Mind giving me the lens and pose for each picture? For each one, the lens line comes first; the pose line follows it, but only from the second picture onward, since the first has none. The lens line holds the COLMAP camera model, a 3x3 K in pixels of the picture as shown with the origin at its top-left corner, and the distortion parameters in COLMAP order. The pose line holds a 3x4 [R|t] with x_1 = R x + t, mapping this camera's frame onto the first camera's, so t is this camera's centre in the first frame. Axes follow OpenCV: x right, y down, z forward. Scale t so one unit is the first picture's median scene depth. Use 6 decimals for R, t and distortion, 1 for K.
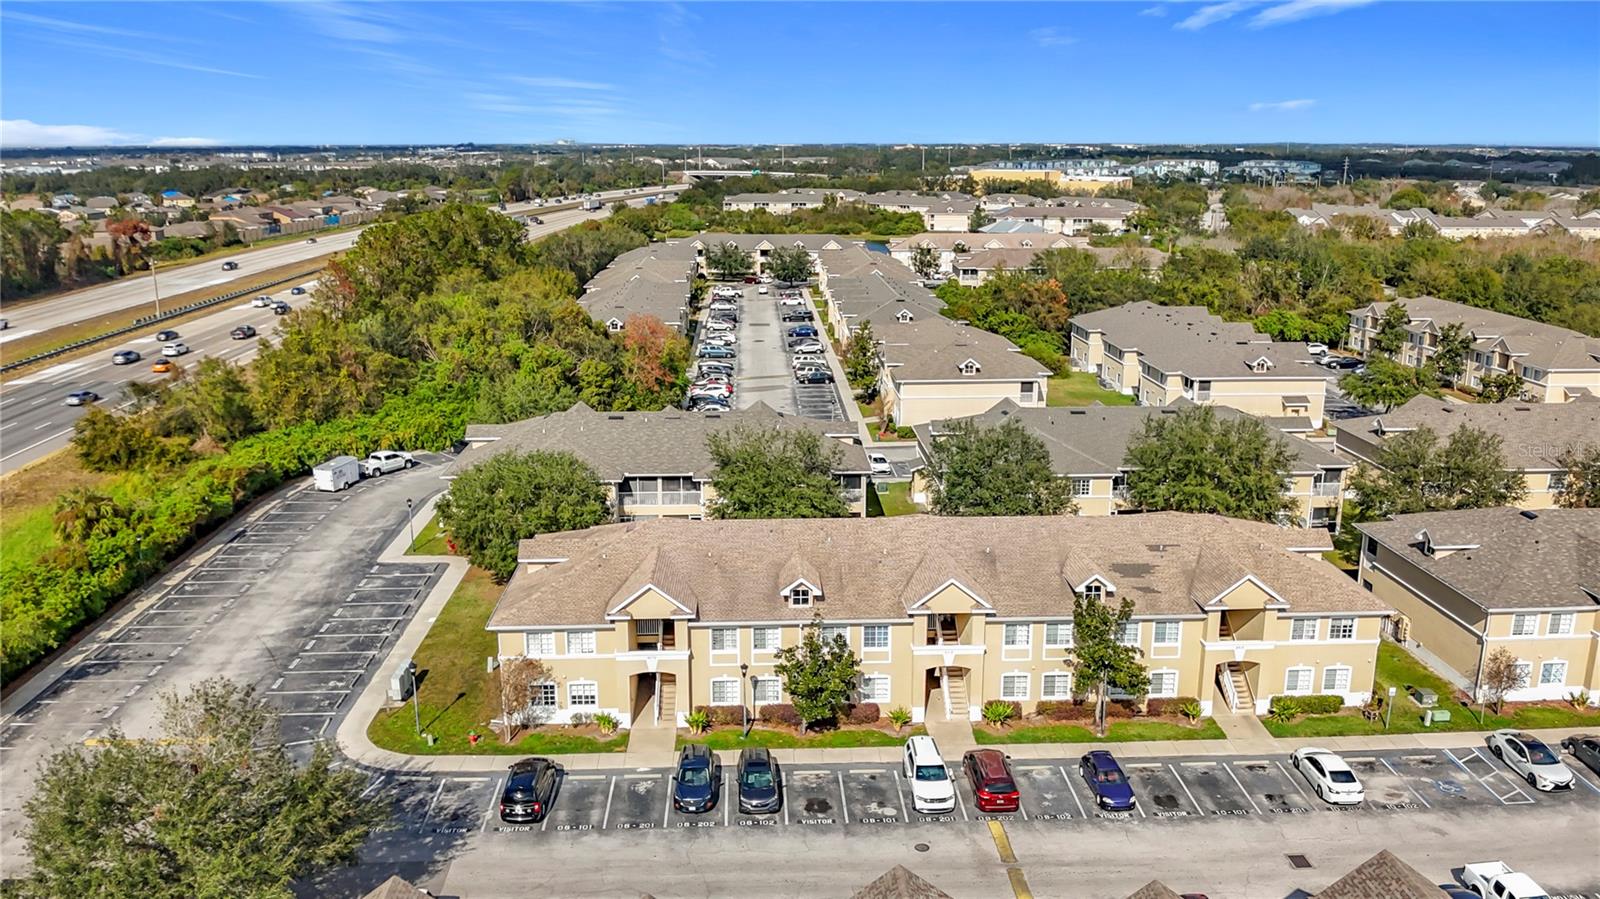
lens RADIAL K [[1230.9, 0, 800.0], [0, 1230.9, 449.5], [0, 0, 1]] dist [0.002992, -0.055151]
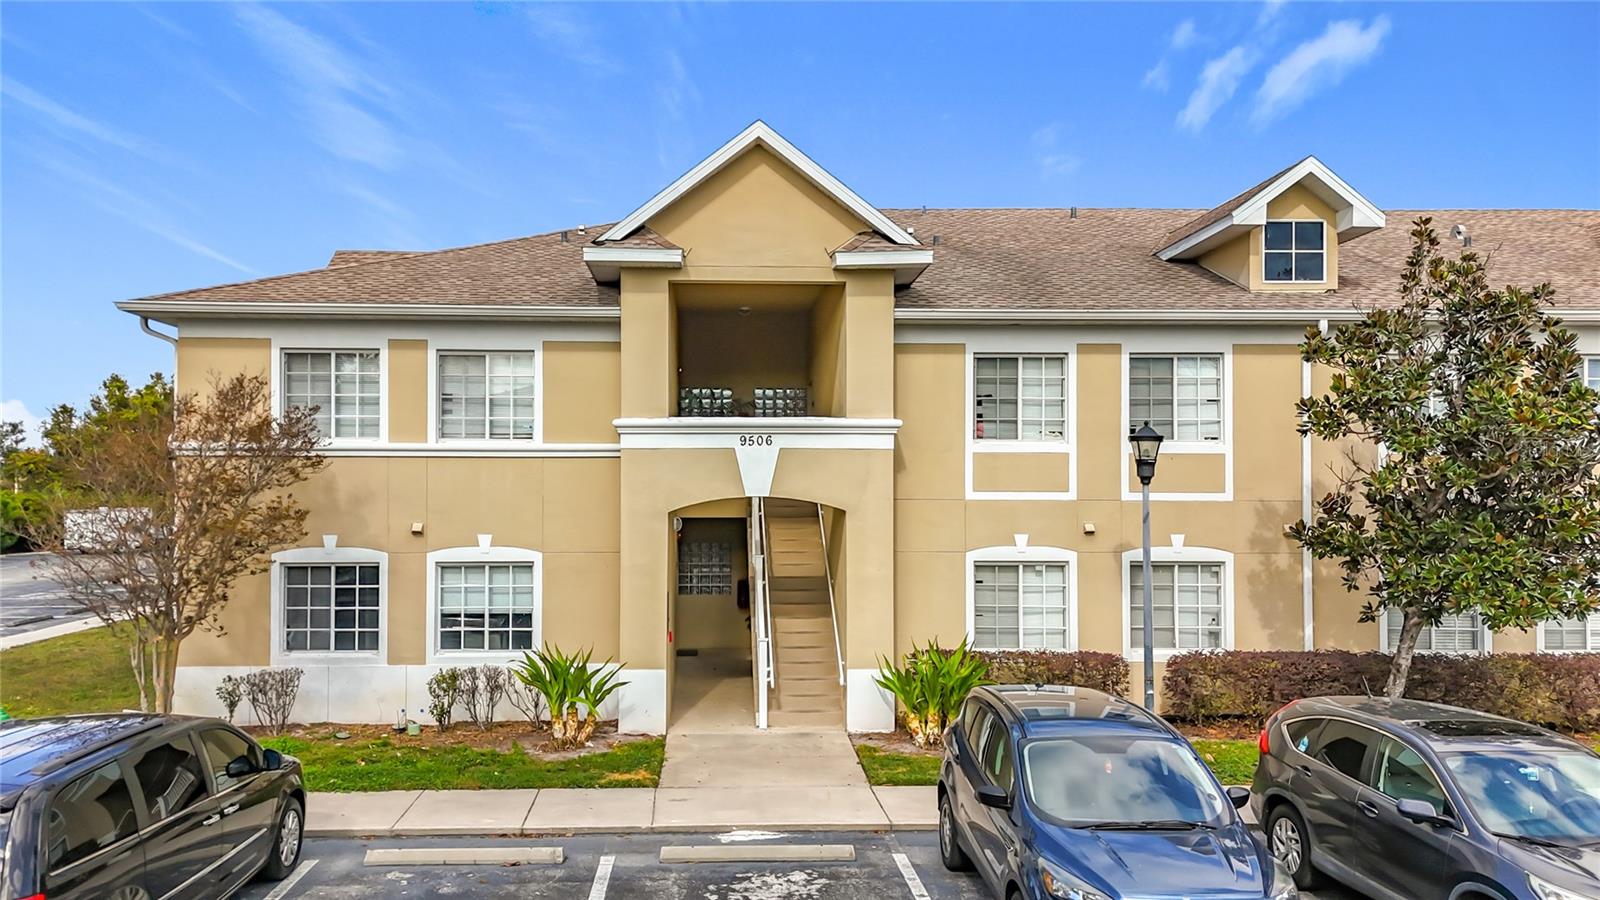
lens RADIAL K [[1190.0, 0, 790.9], [0, 1190.0, 457.8], [0, 0, 1]] dist [0.057794, -0.081259]
pose [[0.999908, 0.002437, 0.013321, -0.110972], [0.001114, 0.965535, -0.260271, 0.226966], [-0.013496, 0.260262, 0.965444, 0.719178]]
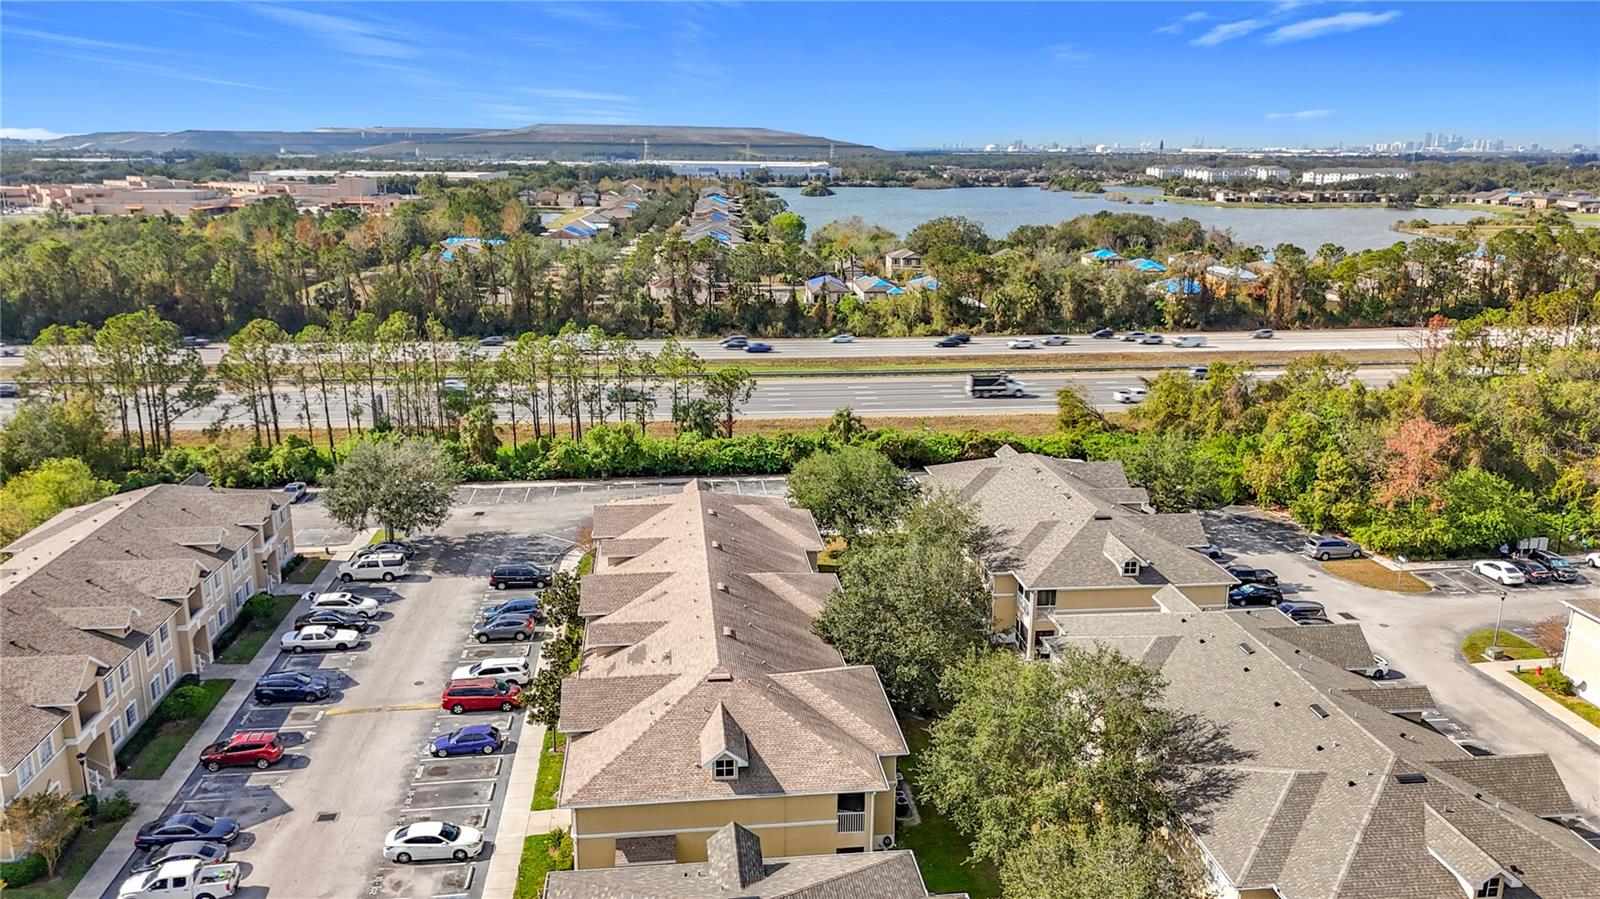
lens RADIAL K [[1190.0, 0, 790.9], [0, 1190.0, 457.3], [0, 0, 1]] dist [0.057794, -0.081259]
pose [[0.066143, 0.254754, -0.964741, 1.206573], [-0.249364, 0.940399, 0.231230, -0.322696], [0.966148, 0.225277, 0.125727, 0.966196]]
